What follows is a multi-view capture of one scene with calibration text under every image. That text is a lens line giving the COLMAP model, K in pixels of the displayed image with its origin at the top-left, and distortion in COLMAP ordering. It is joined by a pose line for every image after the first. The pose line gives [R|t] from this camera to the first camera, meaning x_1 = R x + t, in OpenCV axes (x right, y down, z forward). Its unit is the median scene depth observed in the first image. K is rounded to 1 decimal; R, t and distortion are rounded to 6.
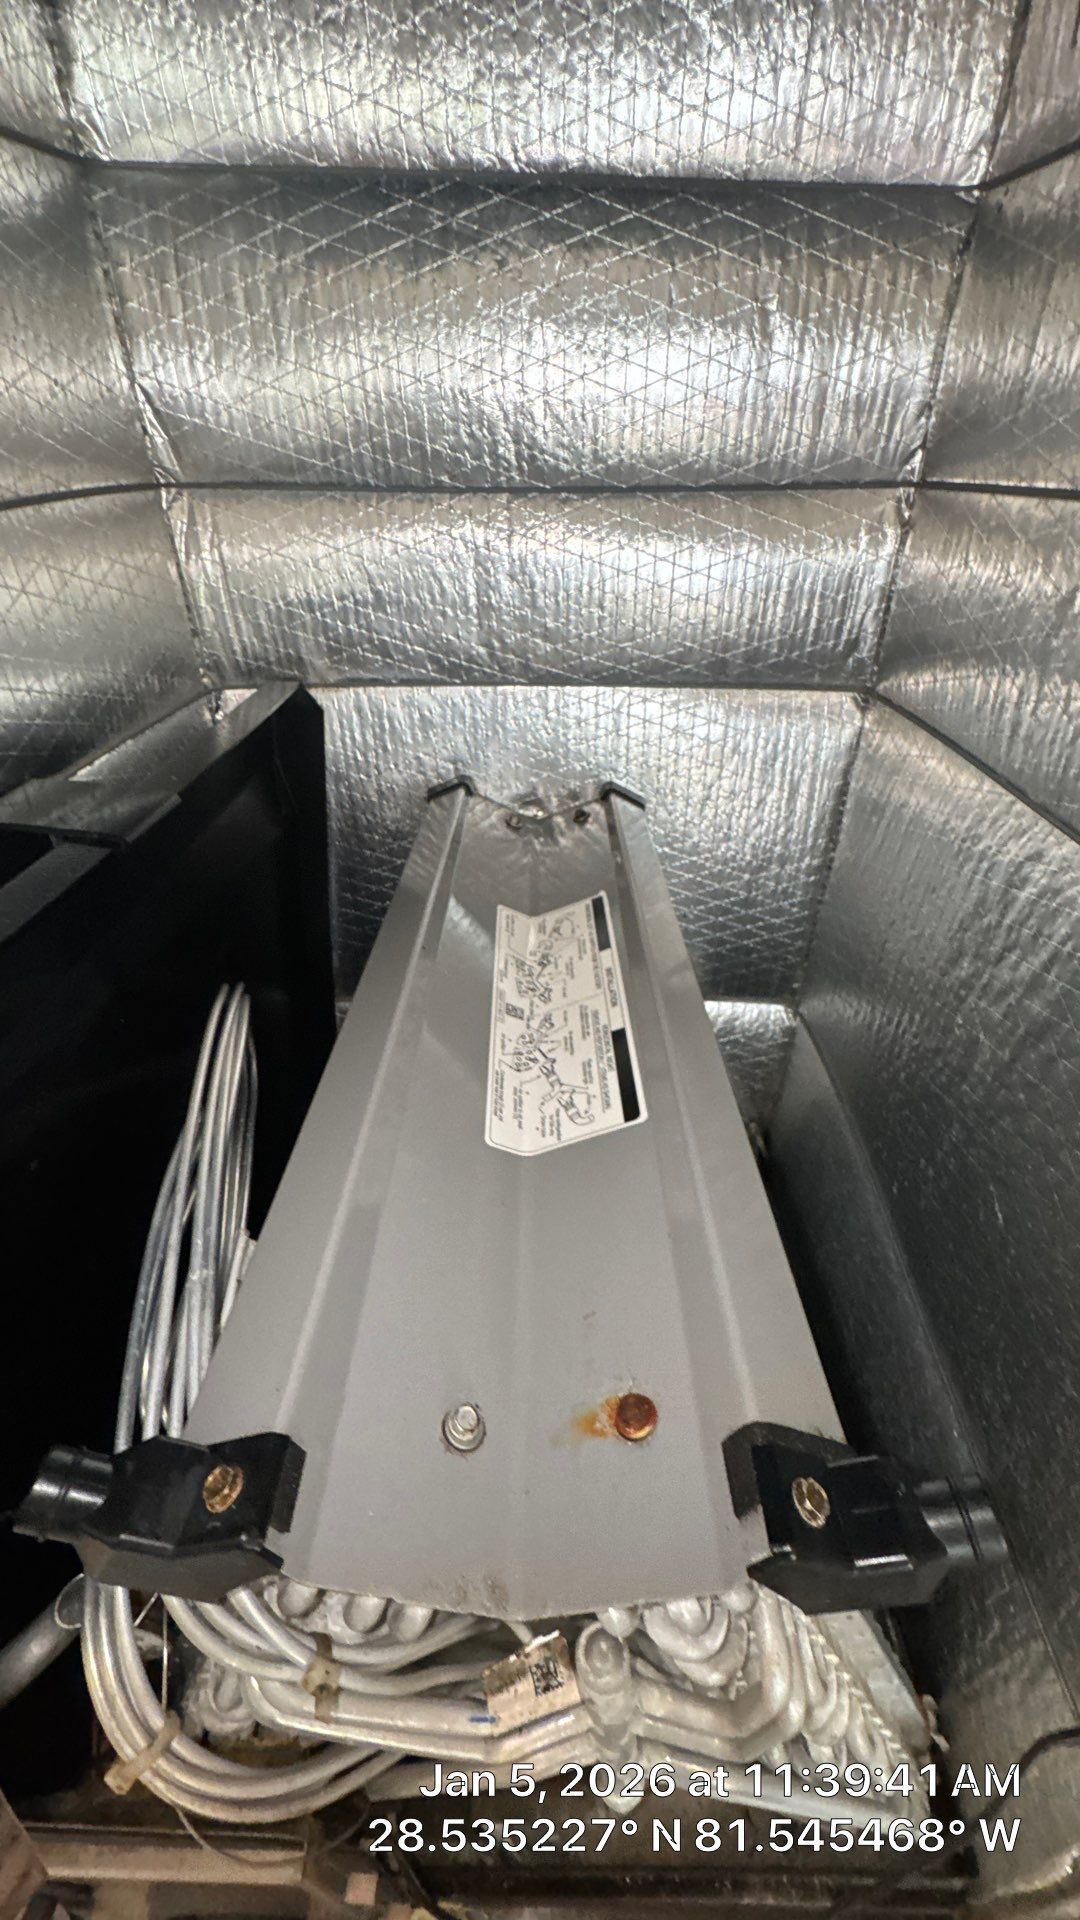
lens RADIAL K [[765.7, 0, 543.9], [0, 765.7, 957.5], [0, 0, 1]] dist [-0.002685, 0.000684]
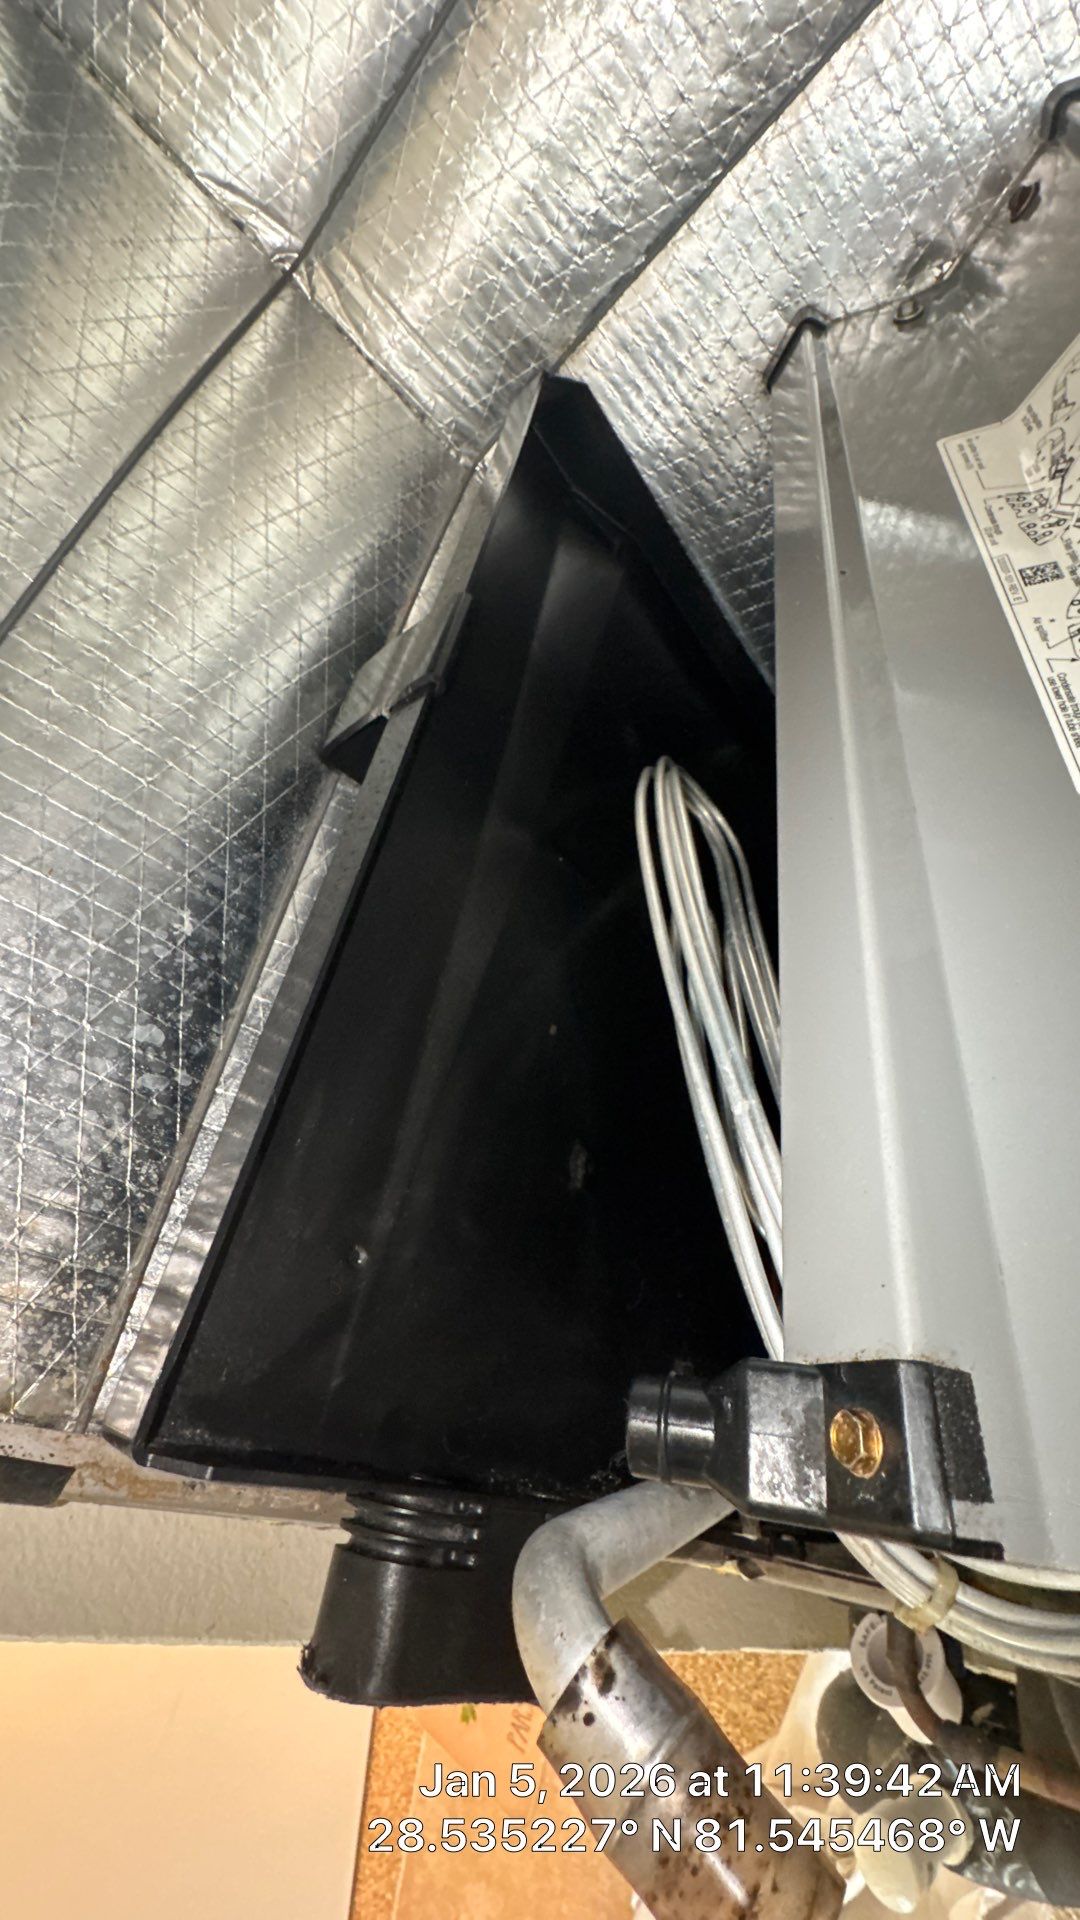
lens RADIAL K [[765.7, 0, 543.9], [0, 765.7, 957.5], [0, 0, 1]] dist [-0.002685, 0.000684]
pose [[0.698242, -0.319252, -0.640731, -0.023652], [0.509785, 0.850121, 0.131959, 0.052210], [0.502571, -0.418774, 0.756340, 0.261883]]
